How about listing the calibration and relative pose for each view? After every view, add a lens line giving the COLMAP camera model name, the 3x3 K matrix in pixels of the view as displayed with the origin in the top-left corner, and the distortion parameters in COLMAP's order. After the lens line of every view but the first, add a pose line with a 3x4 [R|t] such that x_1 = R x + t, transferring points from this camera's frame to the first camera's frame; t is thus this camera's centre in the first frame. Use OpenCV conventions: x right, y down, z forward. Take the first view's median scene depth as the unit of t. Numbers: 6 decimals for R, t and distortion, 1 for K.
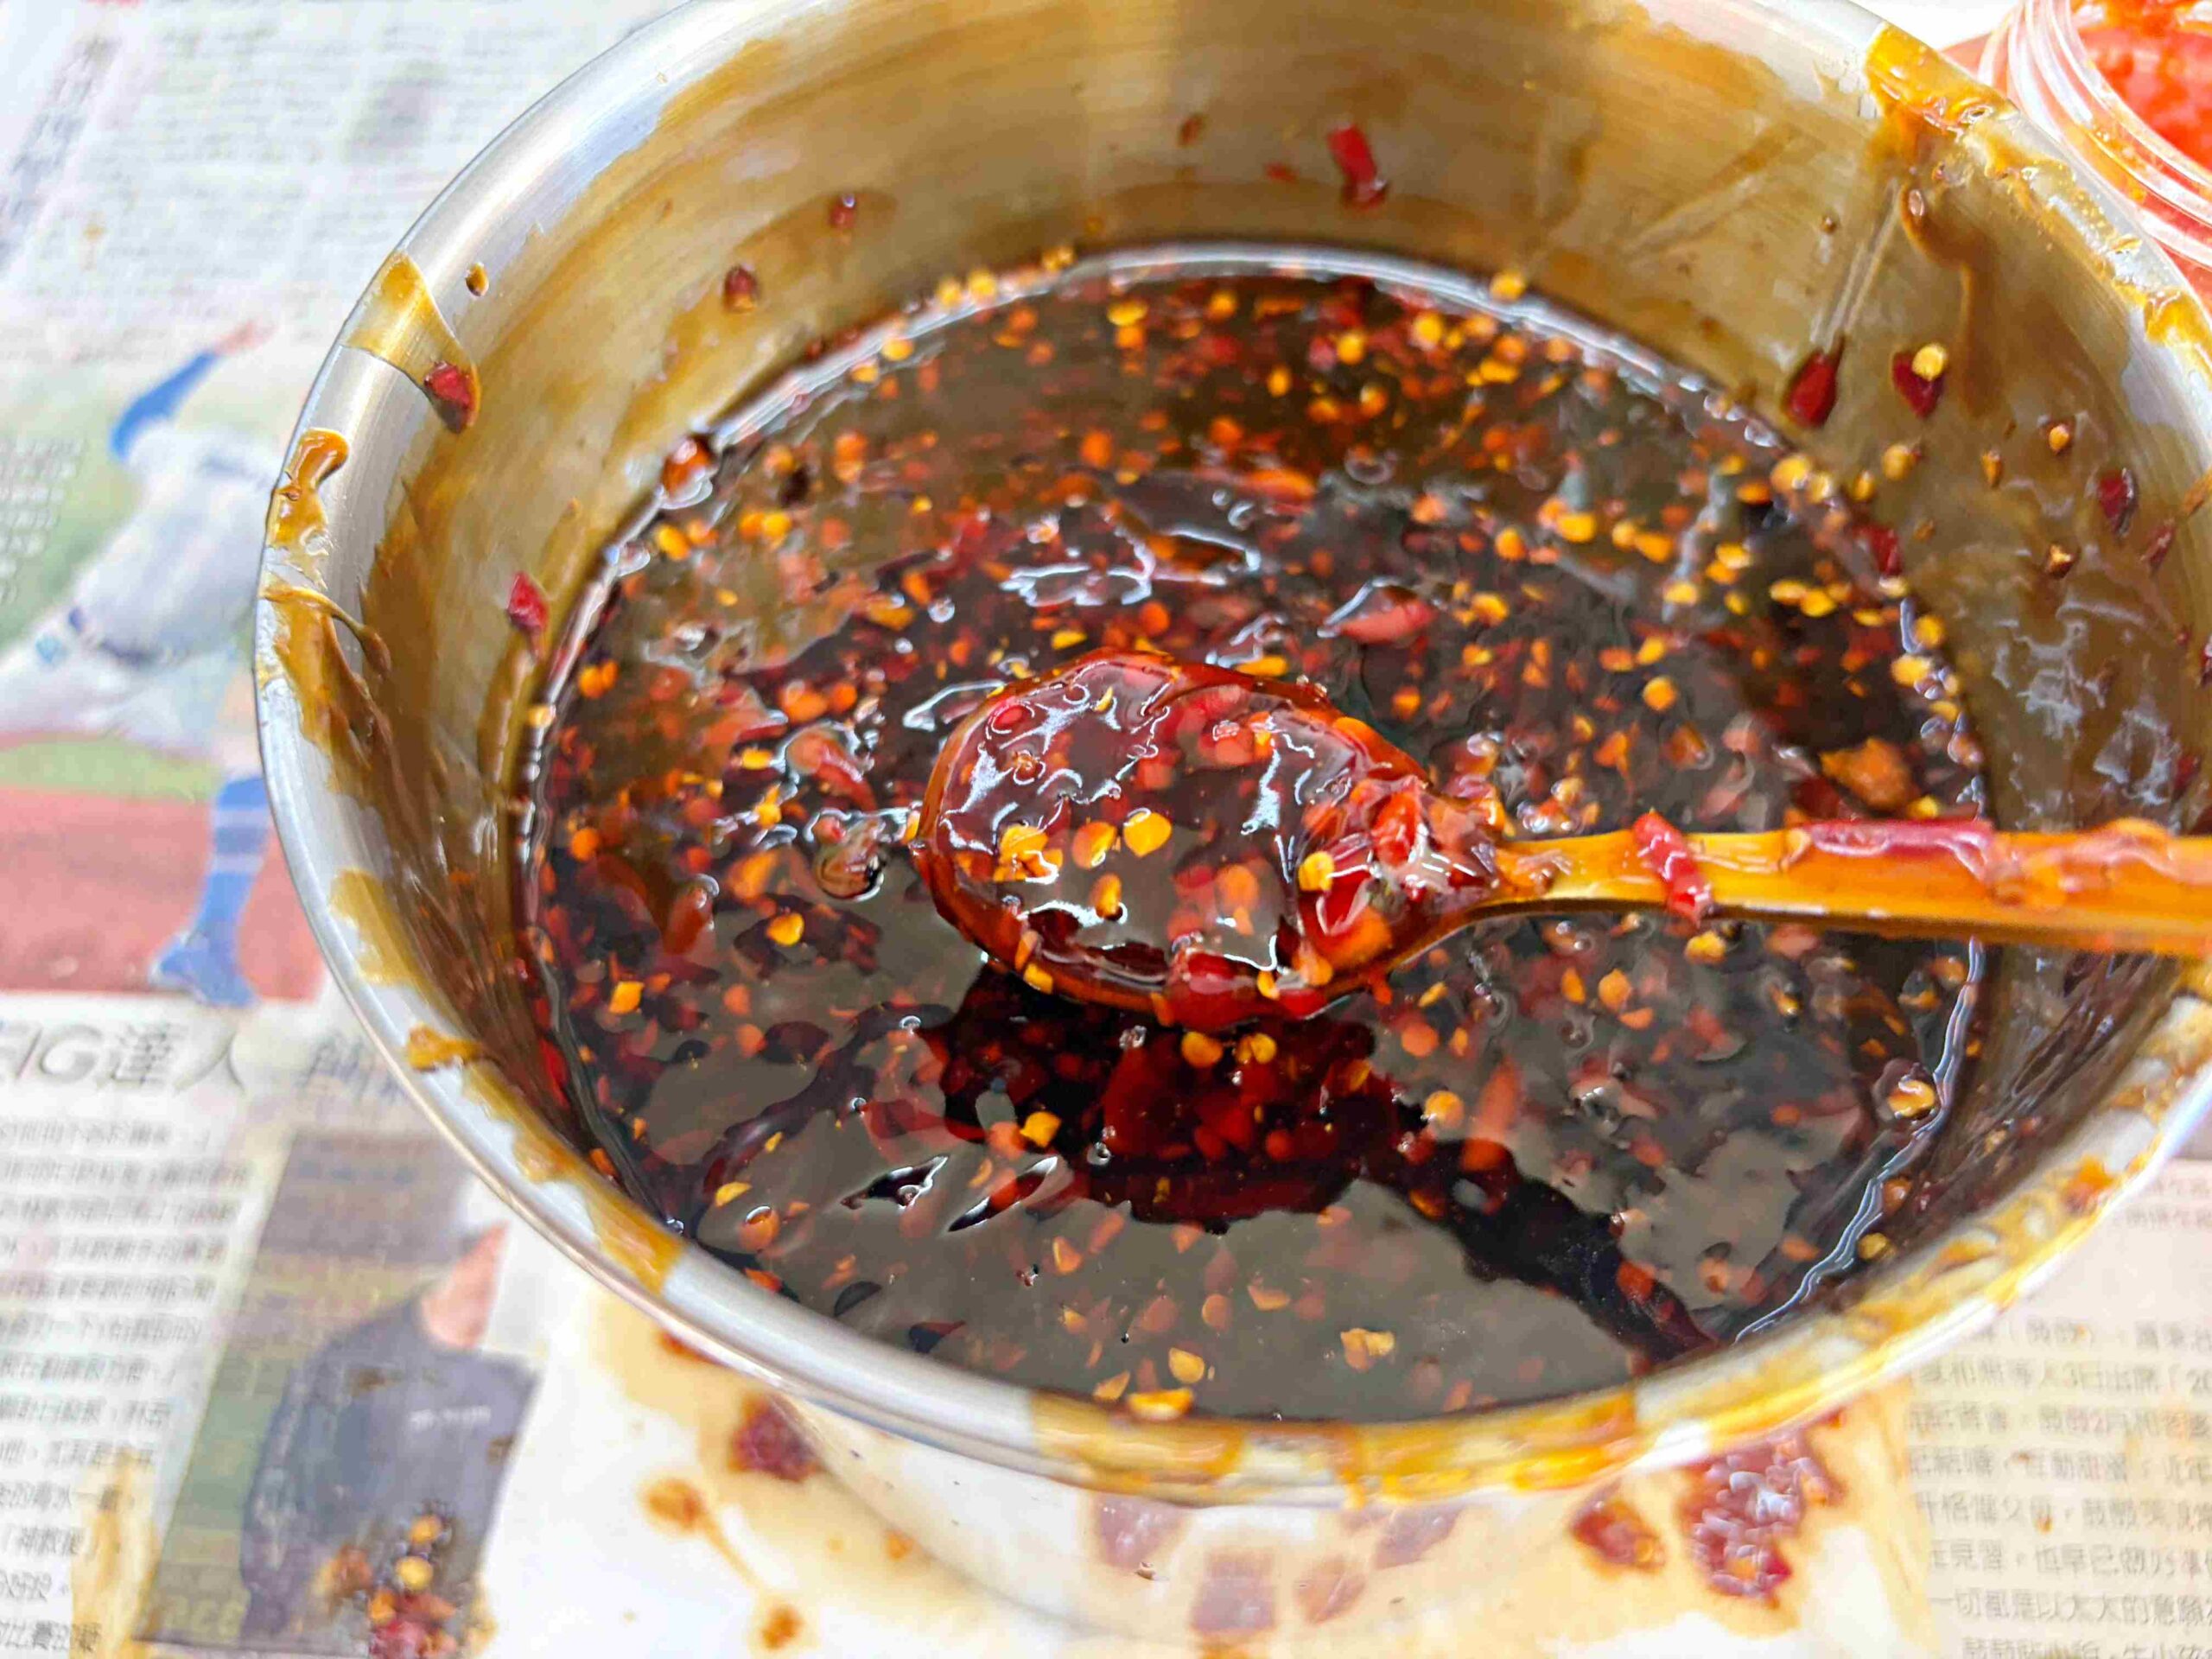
lens RADIAL K [[1827.3, 0, 1107.6], [0, 1827.3, 828.7], [0, 0, 1]] dist [0.005502, -0.066744]
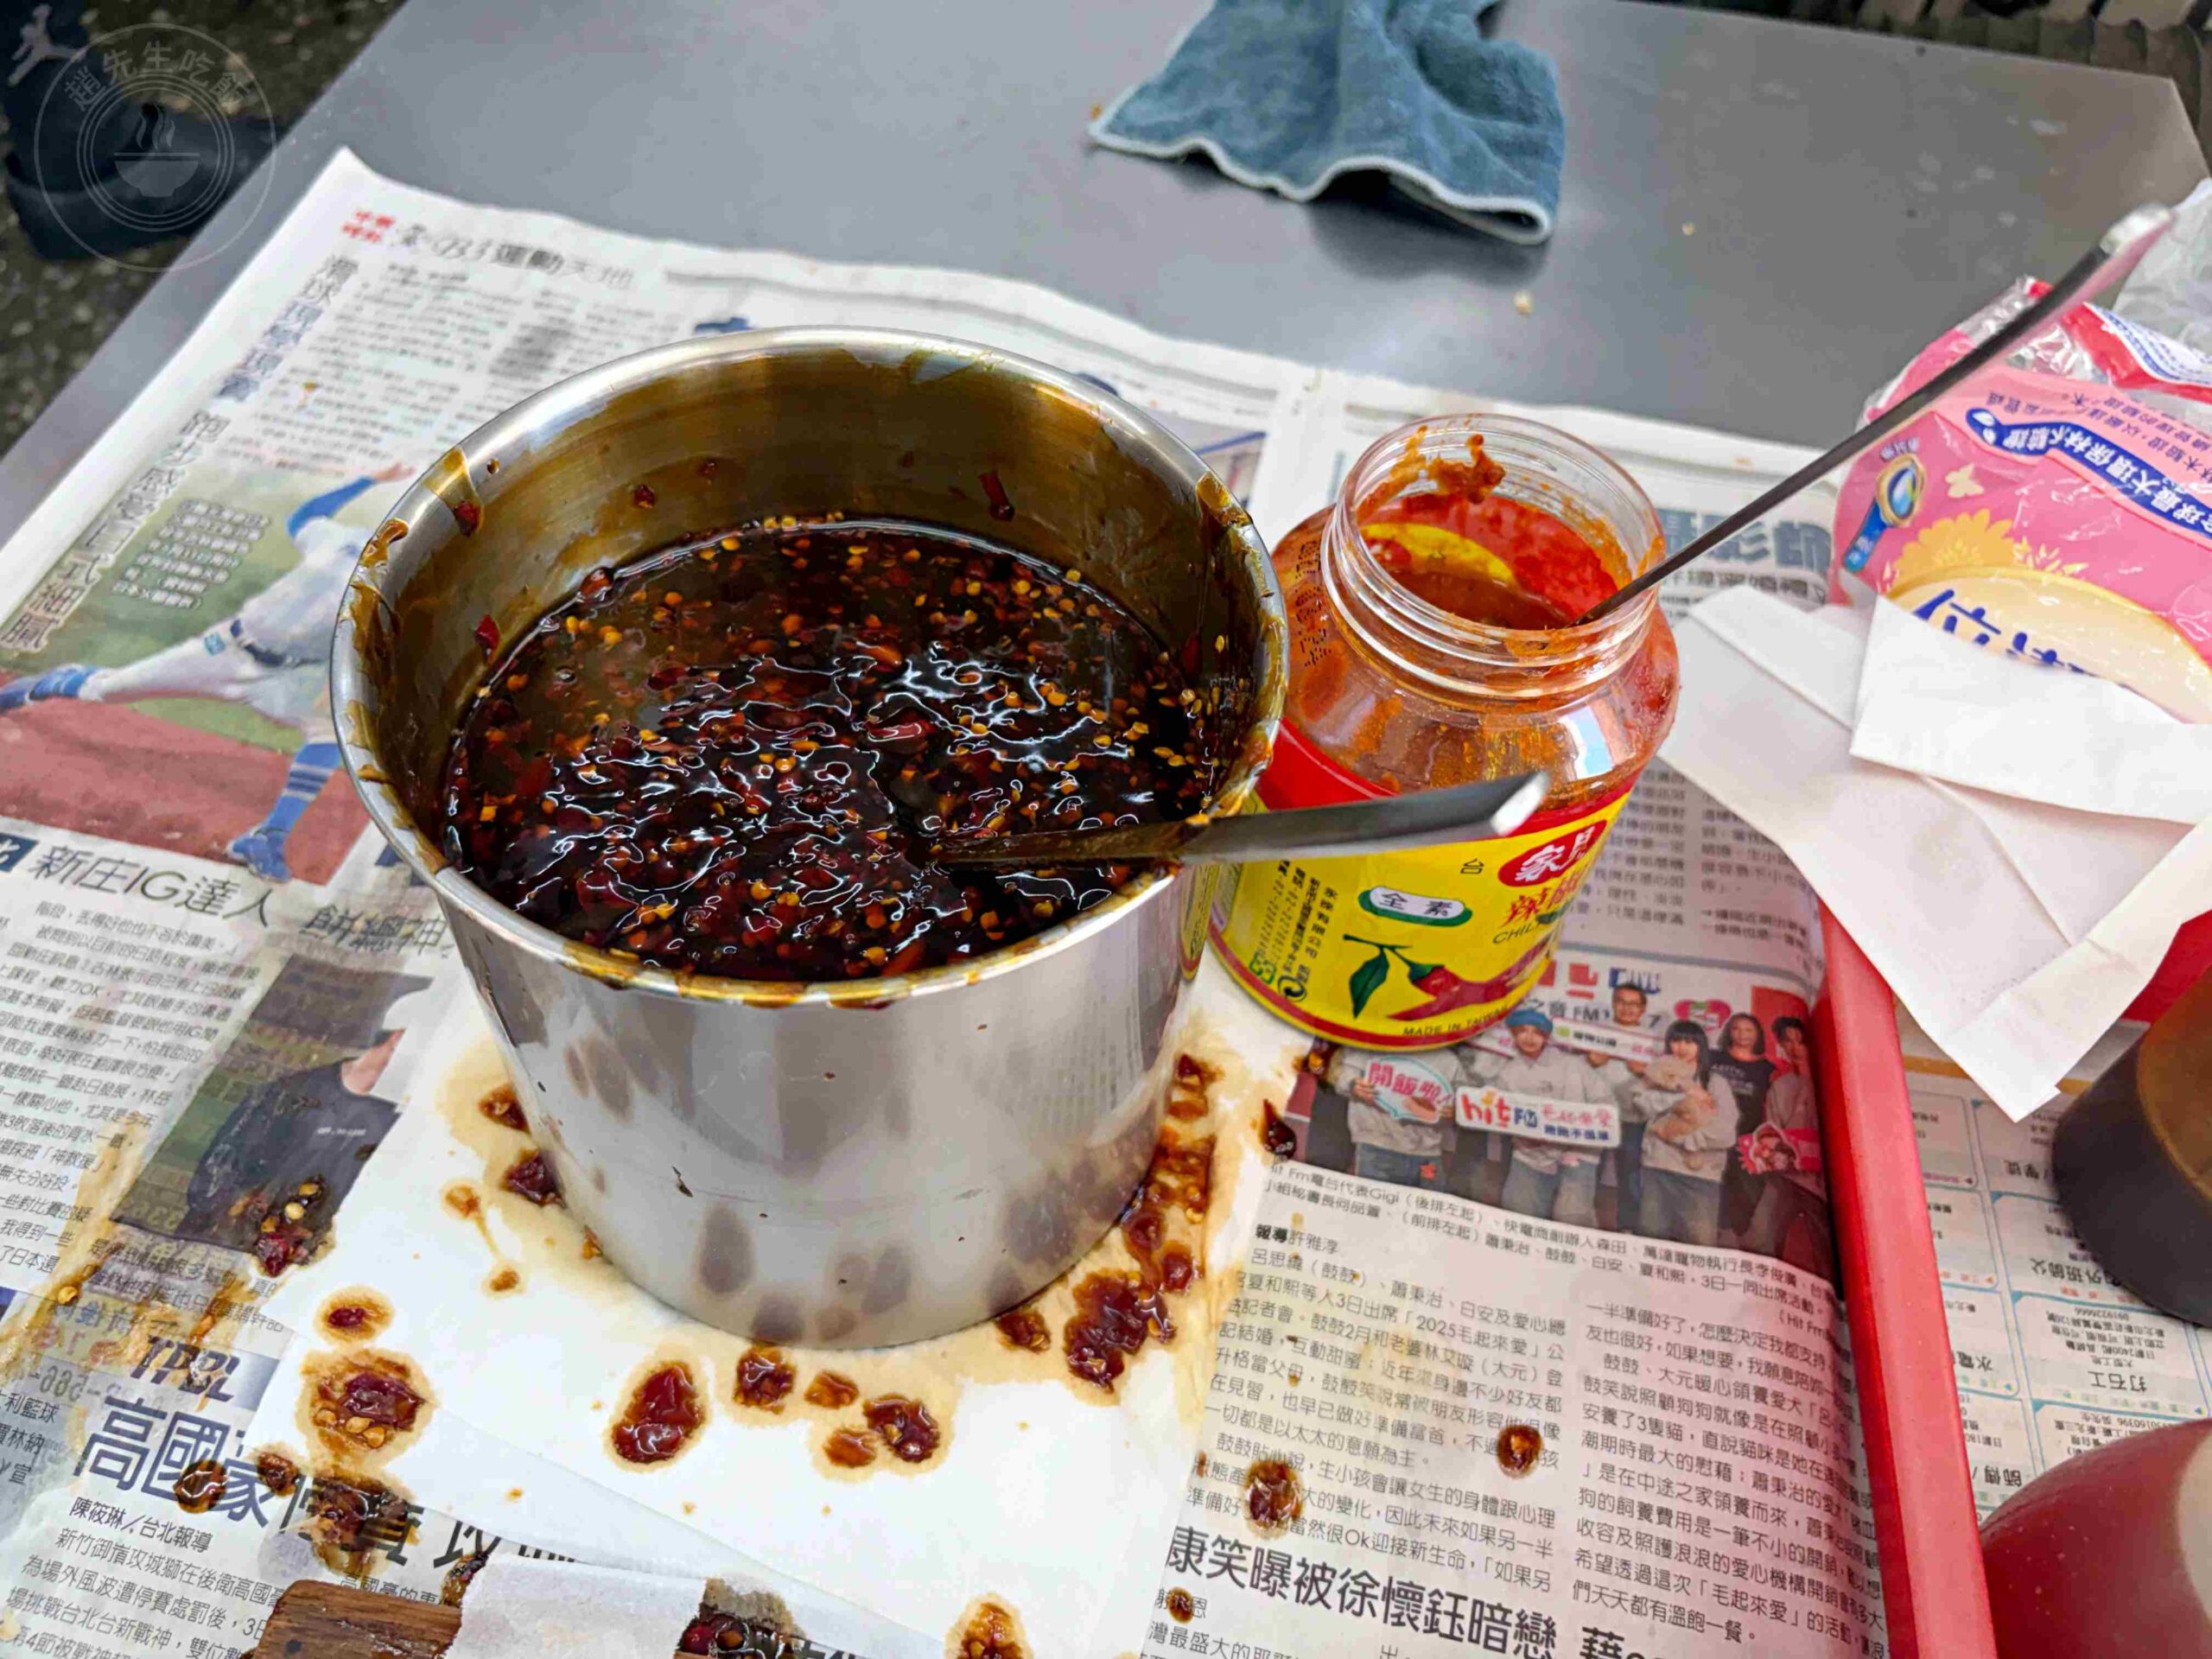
lens RADIAL K [[1717.2, 0, 1094.4], [0, 1717.2, 805.1], [0, 0, 1]] dist [0.057844, -0.097014]
pose [[0.981805, 0.186699, -0.034674, 0.276858], [-0.189797, 0.970584, -0.148132, 0.138375], [0.005998, 0.152017, 0.988360, -0.522326]]
